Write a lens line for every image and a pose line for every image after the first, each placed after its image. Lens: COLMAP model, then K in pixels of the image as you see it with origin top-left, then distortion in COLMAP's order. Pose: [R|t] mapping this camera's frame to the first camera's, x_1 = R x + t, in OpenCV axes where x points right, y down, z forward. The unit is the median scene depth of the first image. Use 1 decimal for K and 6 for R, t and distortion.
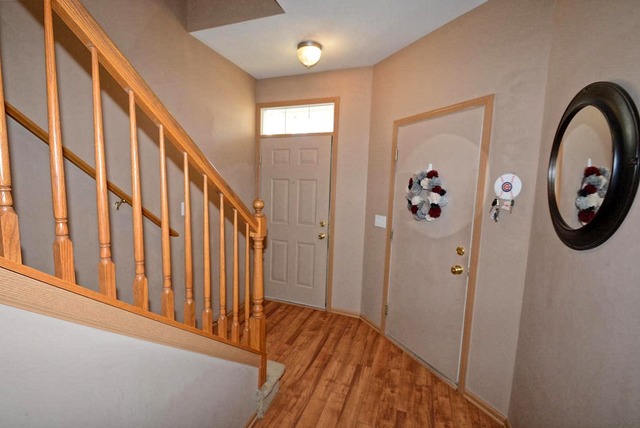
lens RADIAL K [[286.4, 0, 319.1], [0, 286.4, 215.9], [0, 0, 1]] dist [-0.016218, -0.003723]
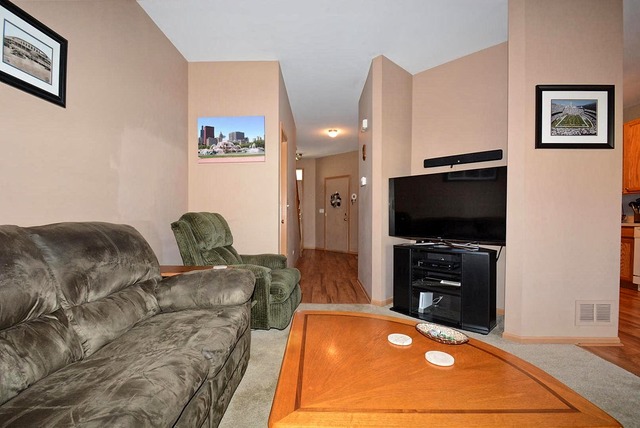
lens RADIAL K [[286.4, 0, 320.4], [0, 286.4, 212.3], [0, 0, 1]] dist [-0.016218, -0.003723]
pose [[0.949996, -0.026430, 0.311142, -0.879403], [0.058395, 0.993871, -0.093868, 0.382878], [-0.306754, 0.107343, 0.945716, -2.184568]]
